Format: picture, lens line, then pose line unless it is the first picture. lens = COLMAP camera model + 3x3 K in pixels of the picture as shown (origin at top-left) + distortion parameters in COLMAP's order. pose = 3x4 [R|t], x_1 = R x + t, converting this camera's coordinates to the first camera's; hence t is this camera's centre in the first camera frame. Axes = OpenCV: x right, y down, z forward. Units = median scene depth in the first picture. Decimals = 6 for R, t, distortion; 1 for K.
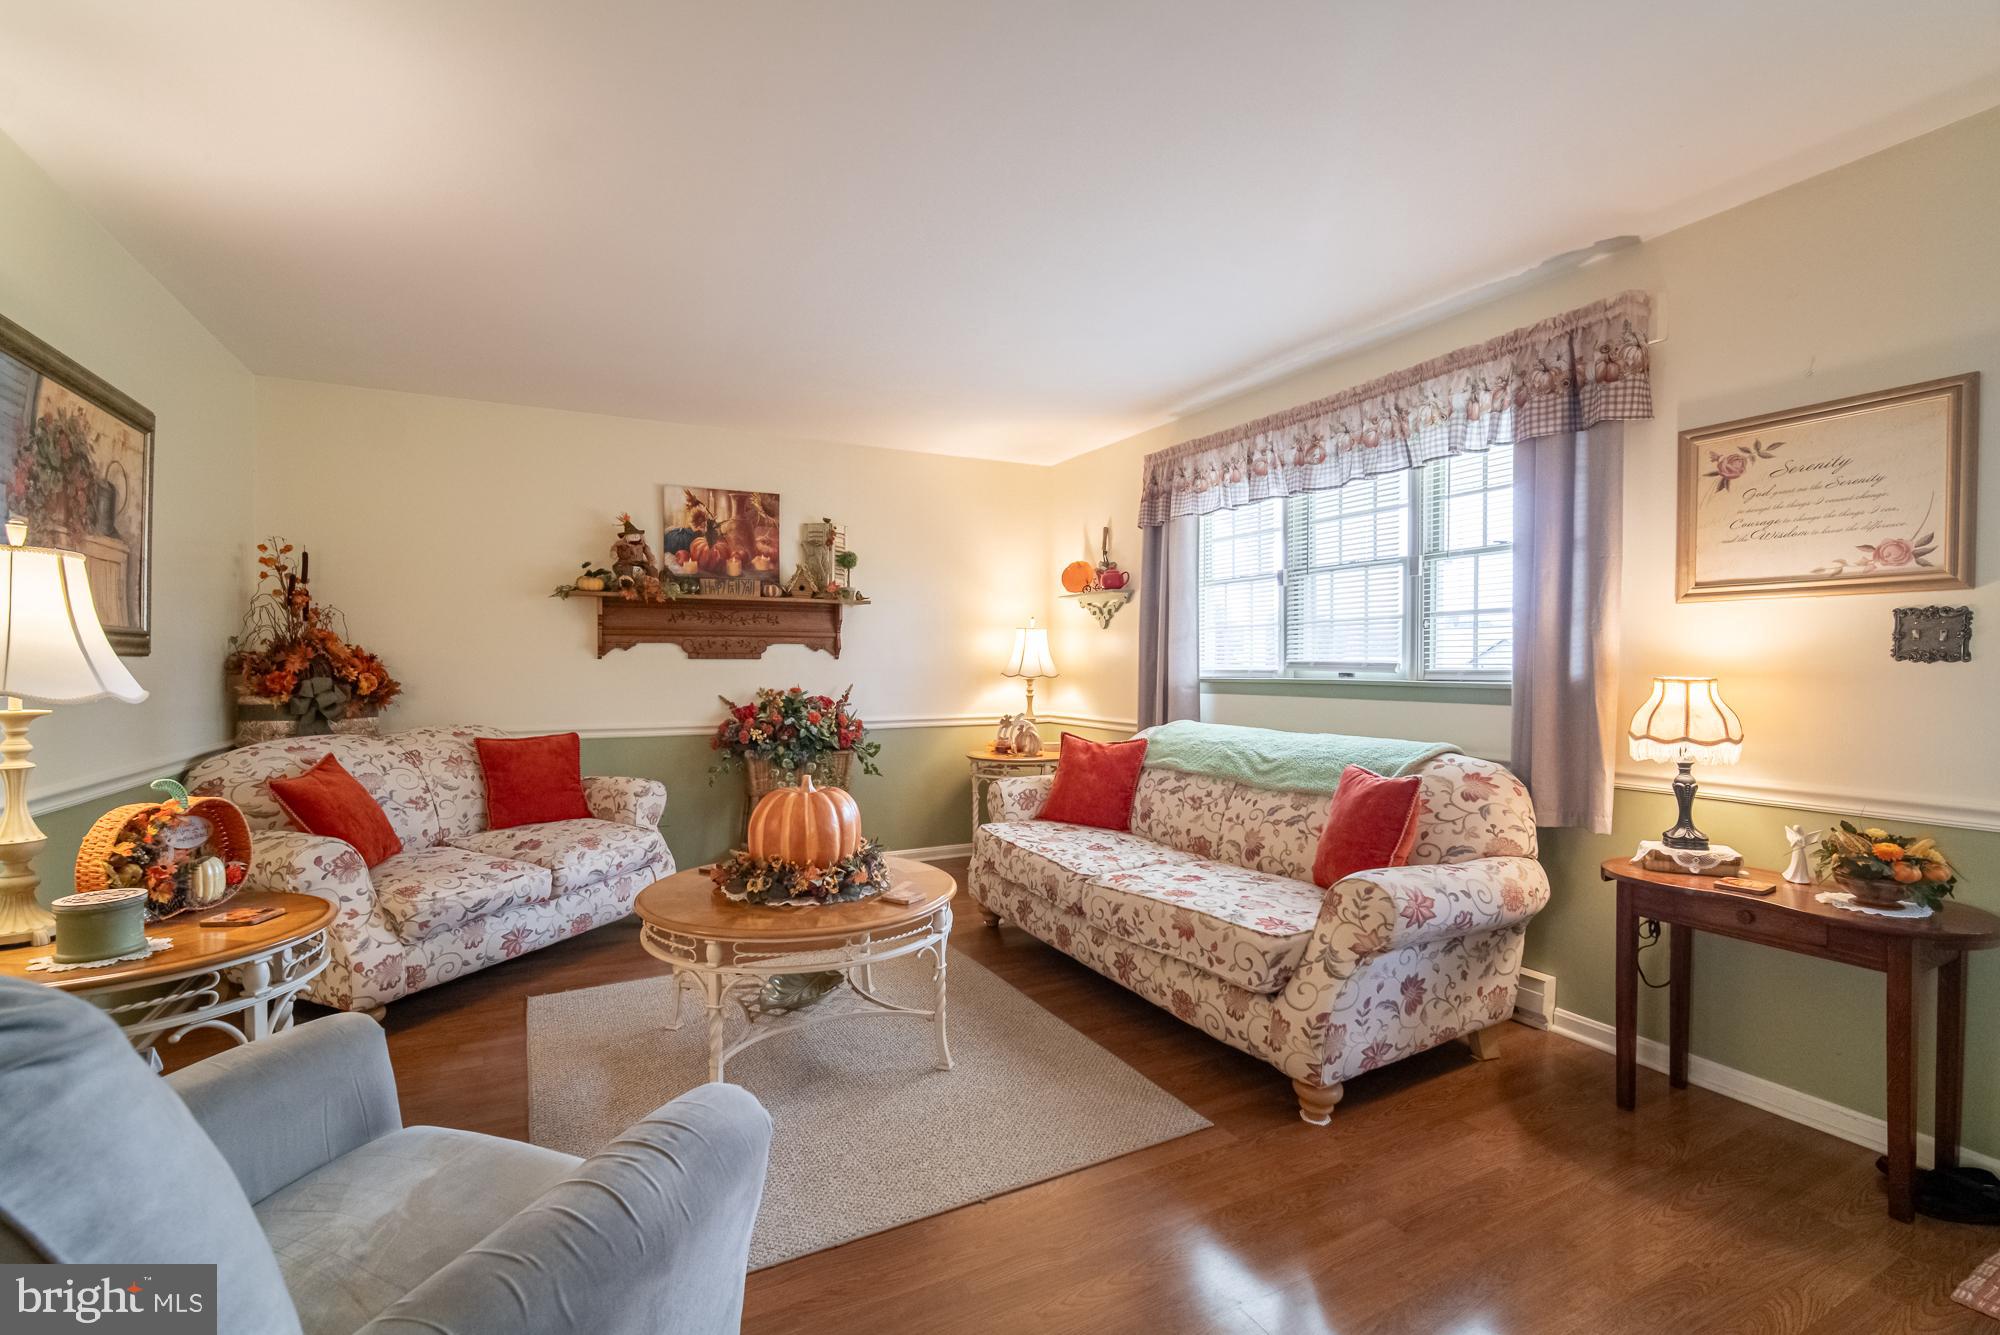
lens RADIAL K [[909.0, 0, 957.9], [0, 909.0, 684.9], [0, 0, 1]] dist [-0.010203, 0.004753]
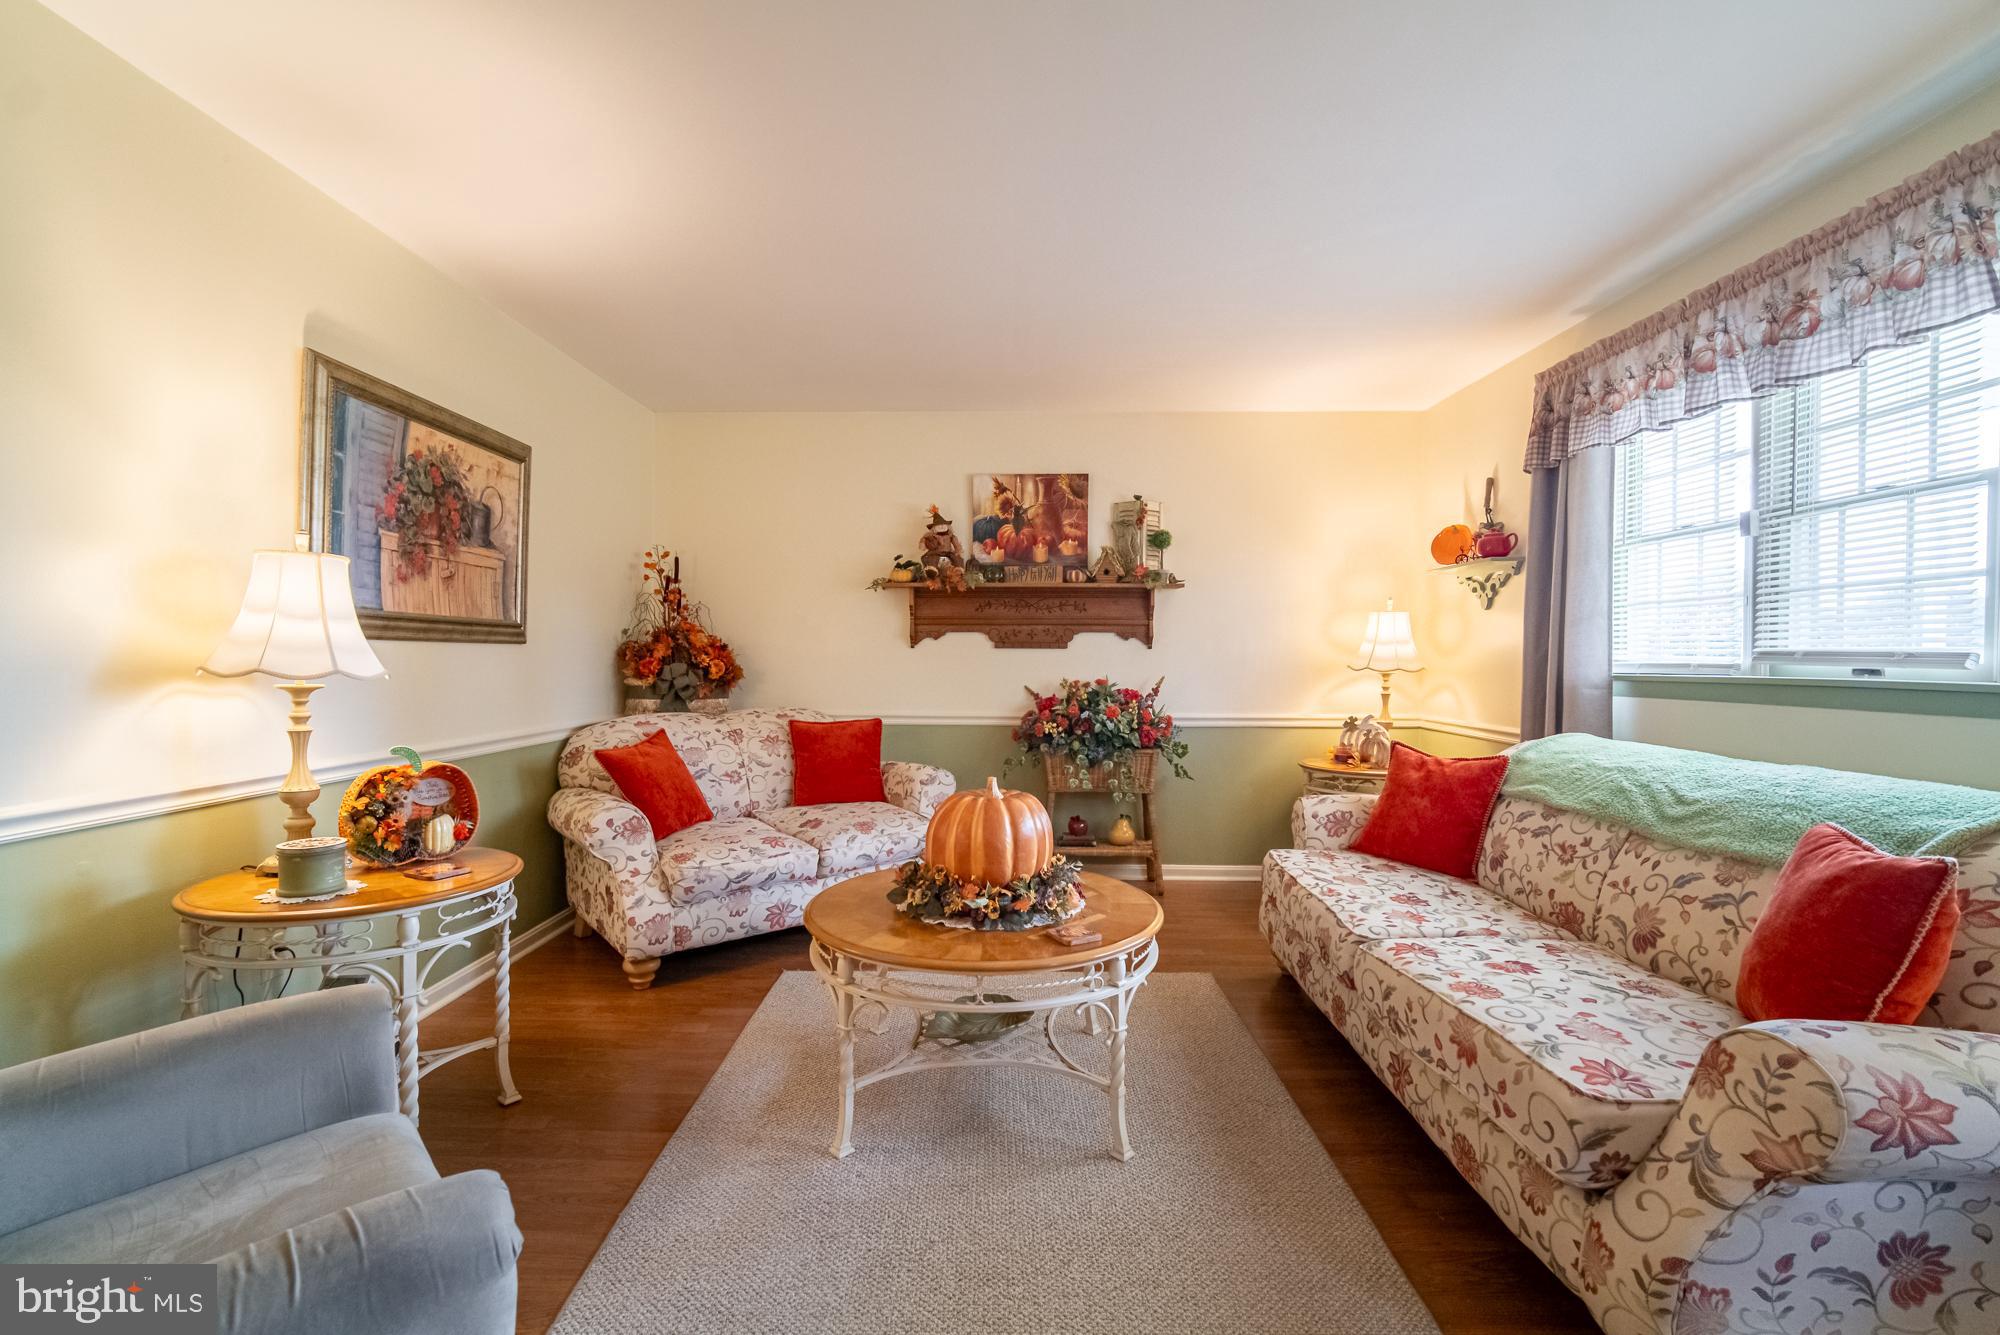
lens RADIAL K [[863.4, 0, 996.1], [0, 863.4, 674.8], [0, 0, 1]] dist [-0.011215, 0.004477]
pose [[0.883803, 0.014141, -0.467646, 0.189183], [-0.015752, 0.999876, 0.000465, -0.000186], [0.467594, 0.006956, 0.883916, 0.221220]]
